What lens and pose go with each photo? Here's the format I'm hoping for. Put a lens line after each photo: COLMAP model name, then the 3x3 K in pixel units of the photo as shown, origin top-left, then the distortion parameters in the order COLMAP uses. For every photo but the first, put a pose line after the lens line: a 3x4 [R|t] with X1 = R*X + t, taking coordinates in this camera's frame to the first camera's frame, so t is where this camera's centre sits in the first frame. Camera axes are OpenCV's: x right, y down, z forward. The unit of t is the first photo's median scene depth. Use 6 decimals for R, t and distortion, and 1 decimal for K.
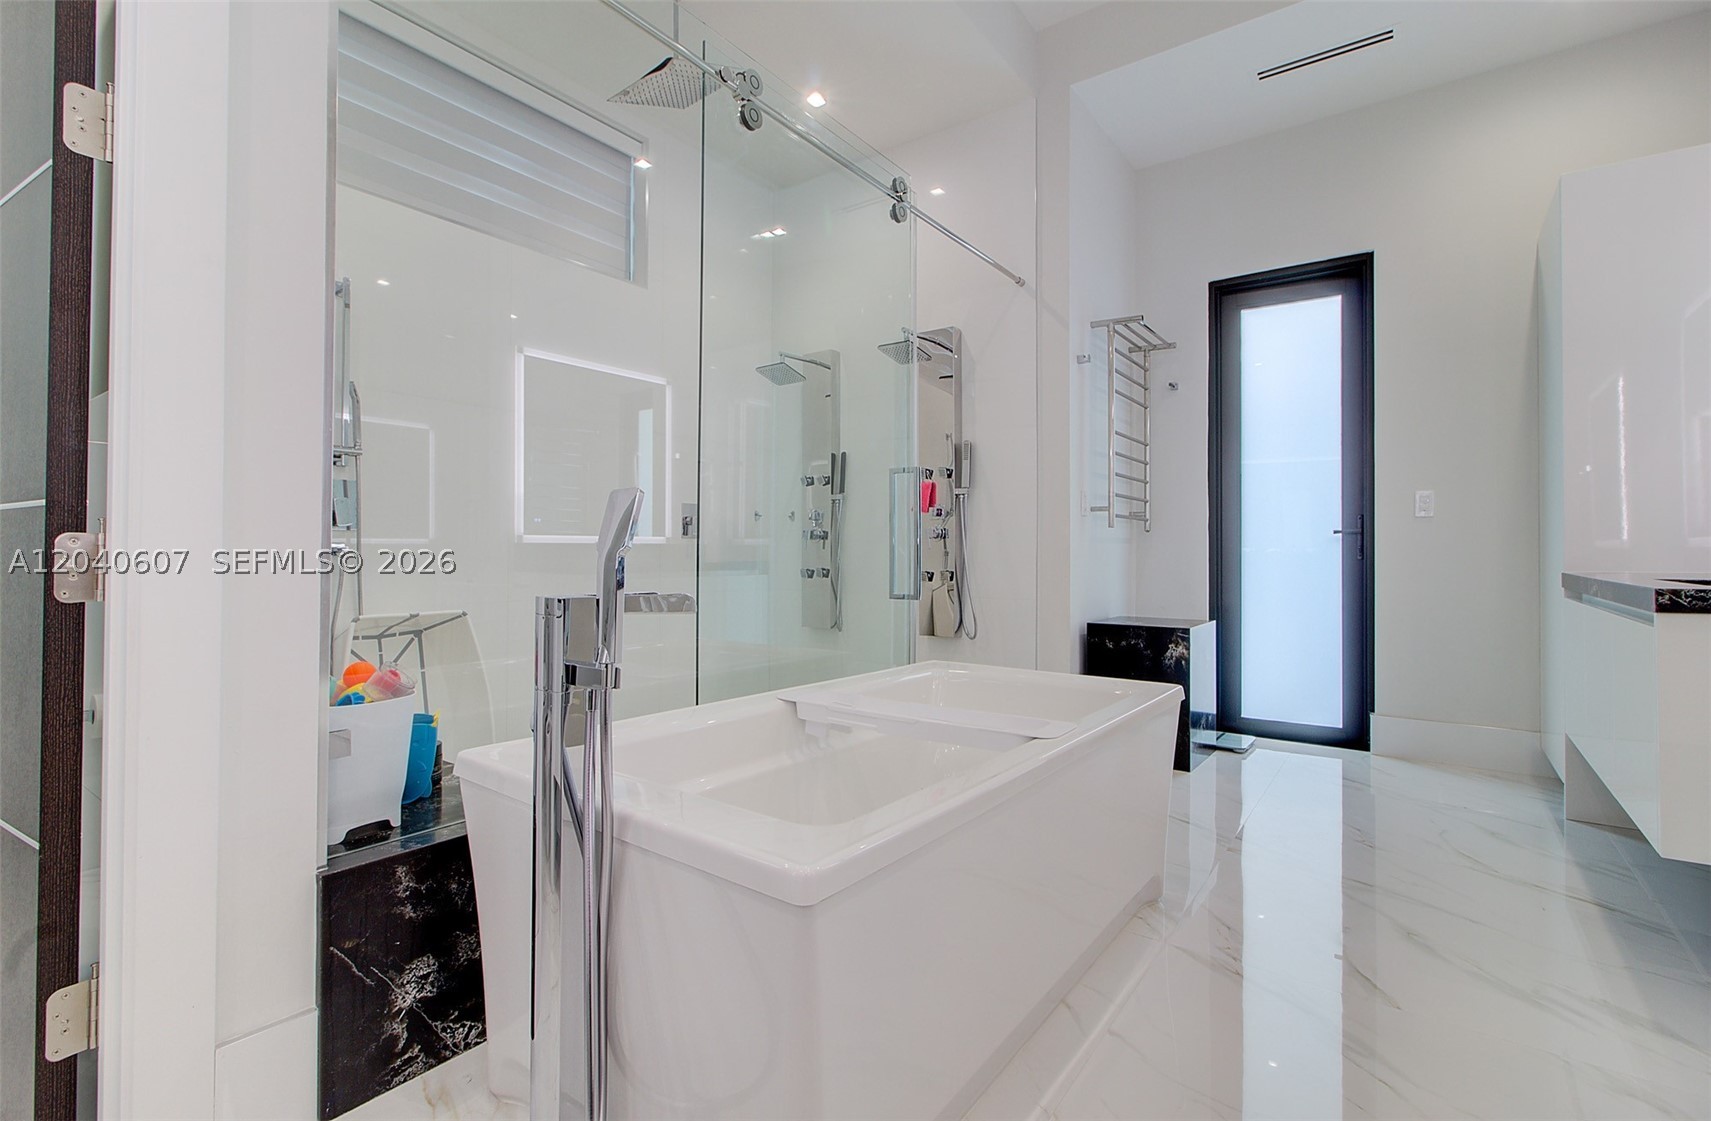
lens RADIAL K [[780.7, 0, 854.1], [0, 780.7, 553.4], [0, 0, 1]] dist [-0.001192, 0.004196]
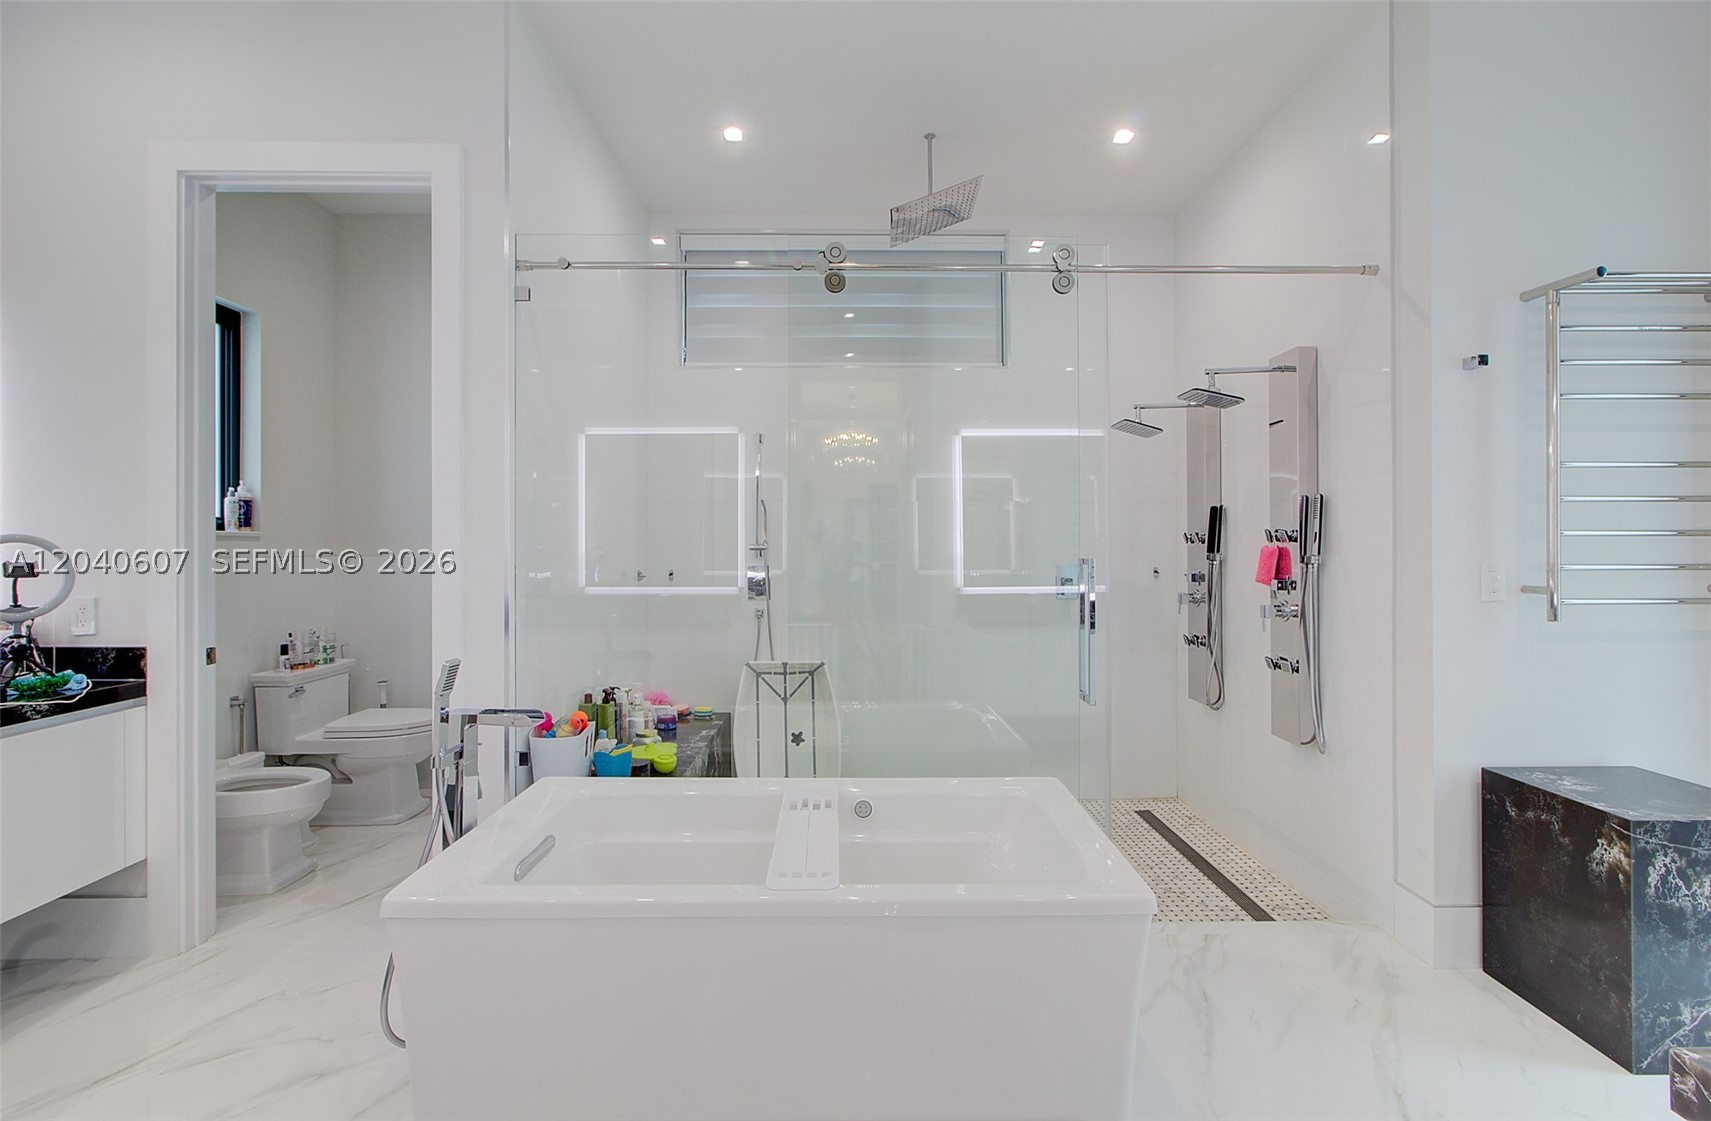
lens RADIAL K [[780.7, 0, 871.7], [0, 780.7, 550.6], [0, 0, 1]] dist [-0.001192, 0.004196]
pose [[0.610787, -0.004035, -0.791784, 0.481368], [0.006047, 0.999982, -0.000431, -0.090347], [0.791772, -0.004524, 0.610801, 0.194571]]
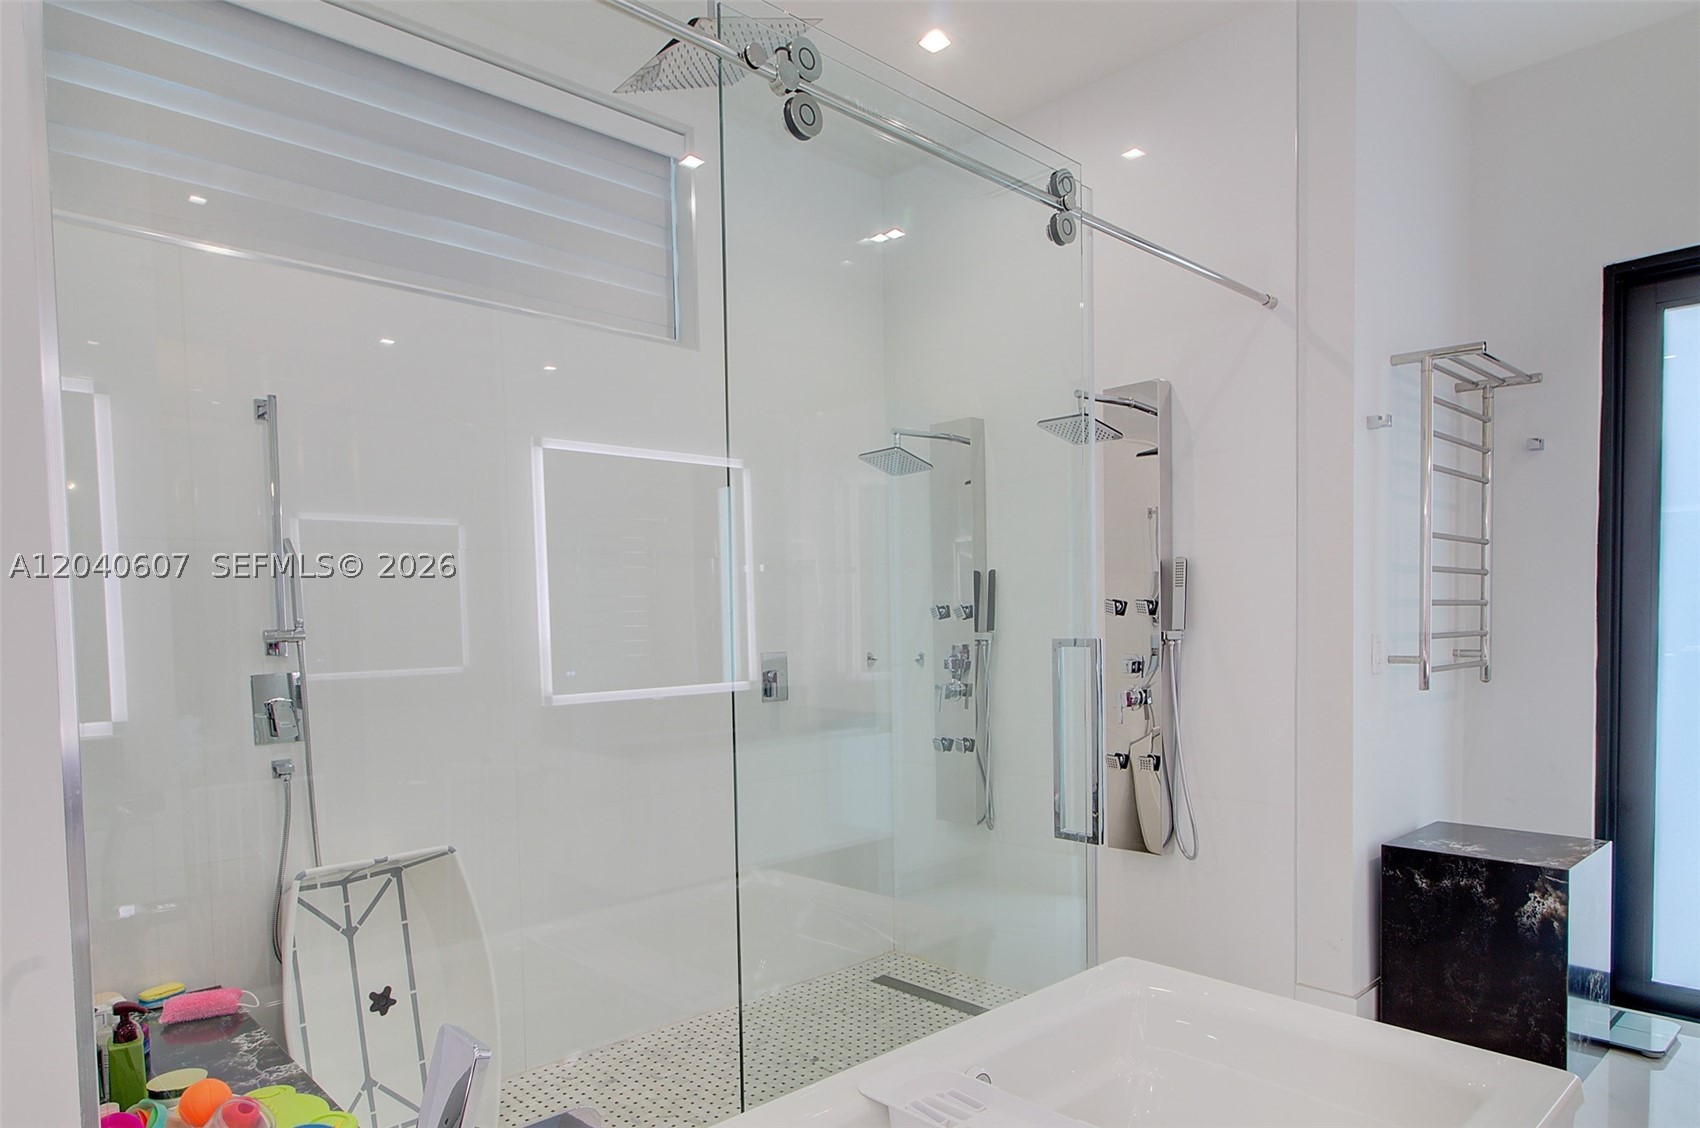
lens RADIAL K [[1030.8, 0, 851.4], [0, 1030.8, 678.1], [0, 0, 1]] dist [0.016001, 0.001886]
pose [[0.984831, -0.014186, -0.172934, 0.022336], [0.023281, 0.998444, 0.050679, -0.093505], [0.171946, -0.053937, 0.983629, 0.107730]]
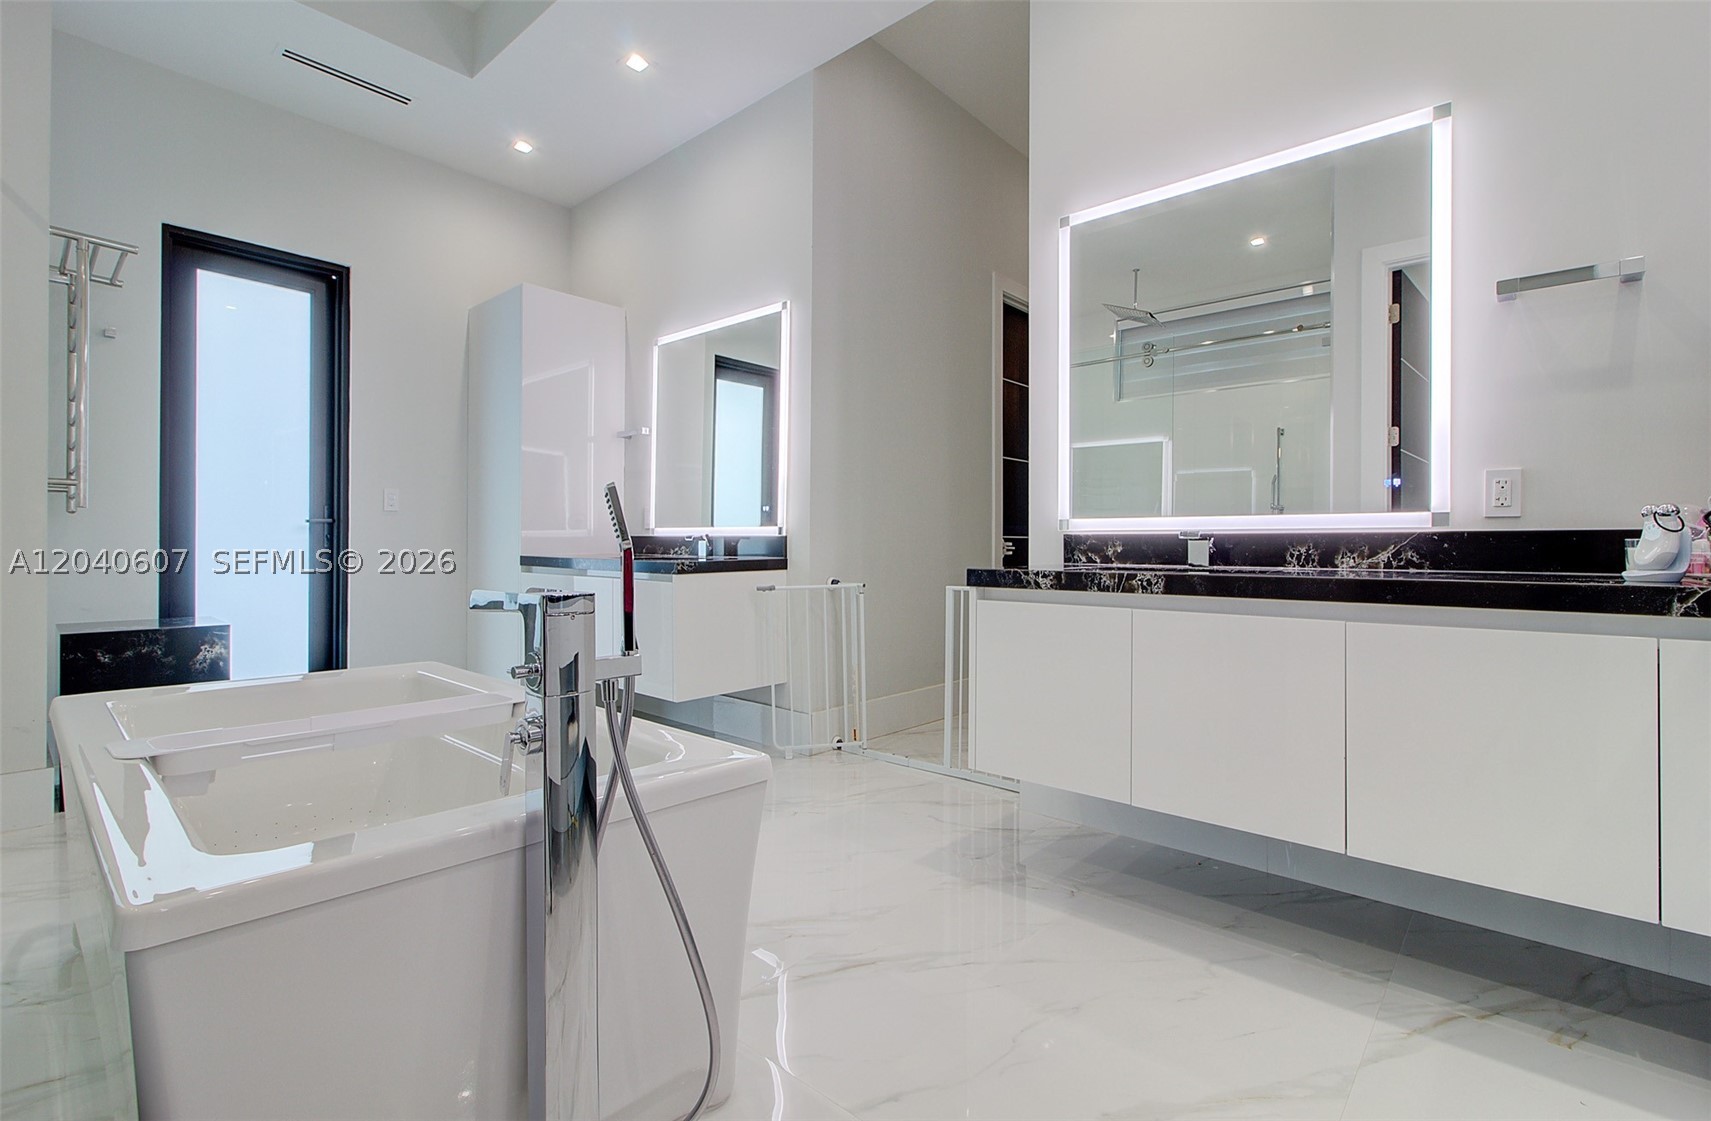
lens RADIAL K [[780.7, 0, 861.9], [0, 780.7, 551.5], [0, 0, 1]] dist [-0.001192, 0.004196]
pose [[0.098367, -0.014280, 0.995048, -0.349524], [-0.001677, 0.999893, 0.014515, -0.002235], [-0.995149, -0.003096, 0.098333, 0.163085]]
